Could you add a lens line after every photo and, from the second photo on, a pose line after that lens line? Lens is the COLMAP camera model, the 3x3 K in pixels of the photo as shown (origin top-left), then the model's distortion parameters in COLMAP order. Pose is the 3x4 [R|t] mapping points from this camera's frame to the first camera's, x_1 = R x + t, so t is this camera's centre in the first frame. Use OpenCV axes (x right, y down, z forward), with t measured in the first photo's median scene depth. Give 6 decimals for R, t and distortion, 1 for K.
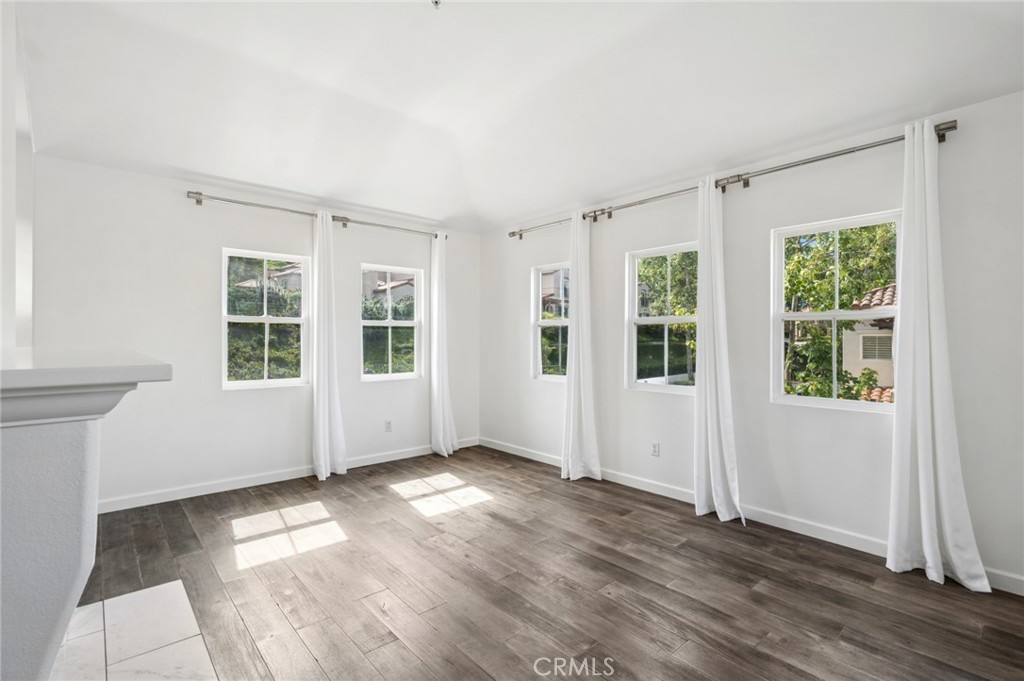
lens RADIAL K [[480.8, 0, 515.3], [0, 480.8, 338.8], [0, 0, 1]] dist [0.009941, -0.001351]
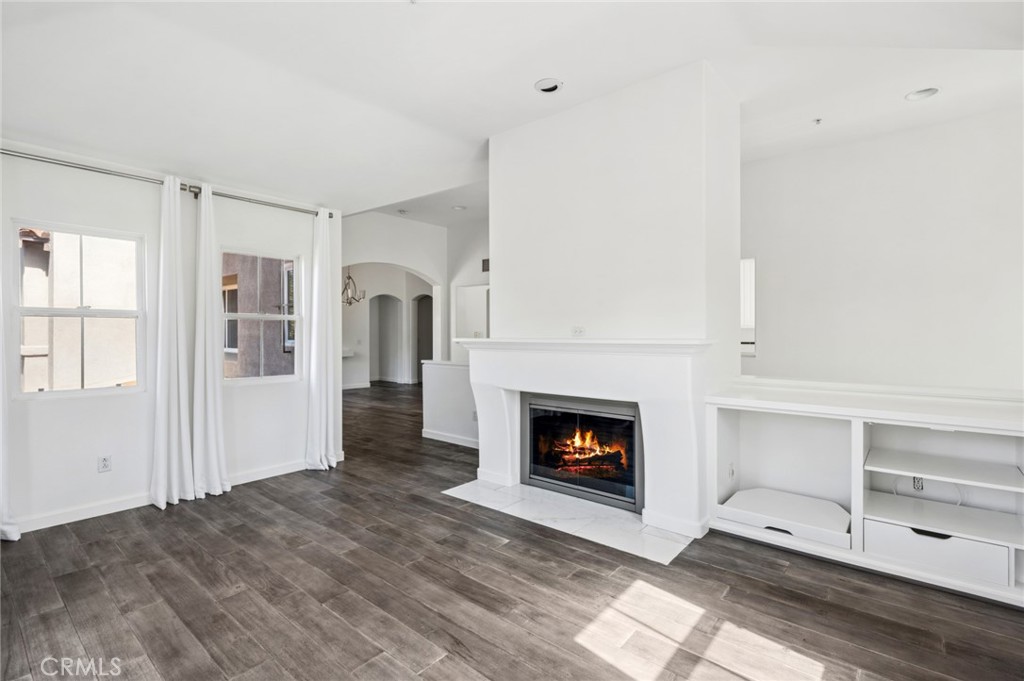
lens RADIAL K [[480.8, 0, 509.7], [0, 480.8, 334.2], [0, 0, 1]] dist [0.009941, -0.001351]
pose [[-0.991294, 0.007609, -0.131448, -0.130419], [0.005893, 0.999892, 0.013441, -0.004135], [0.131536, 0.012549, -0.991232, 1.137314]]
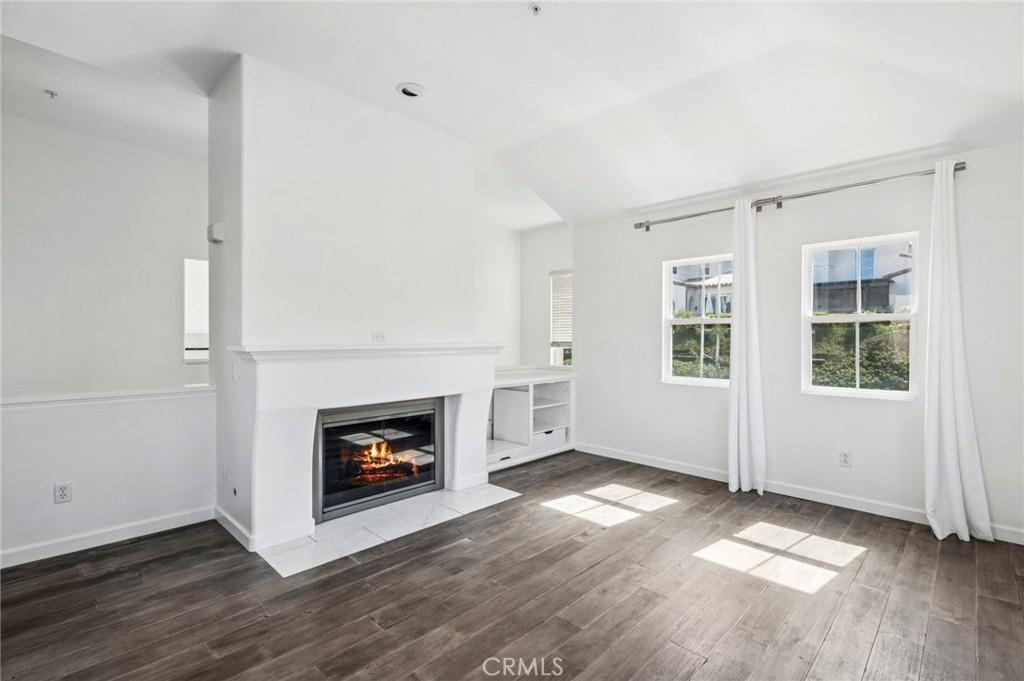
lens RADIAL K [[480.8, 0, 514.0], [0, 480.8, 338.3], [0, 0, 1]] dist [0.009941, -0.001351]
pose [[0.081711, 0.003610, -0.996649, 0.477556], [-0.012293, 0.999921, 0.002614, 0.000825], [0.996580, 0.012038, 0.081749, 0.488230]]
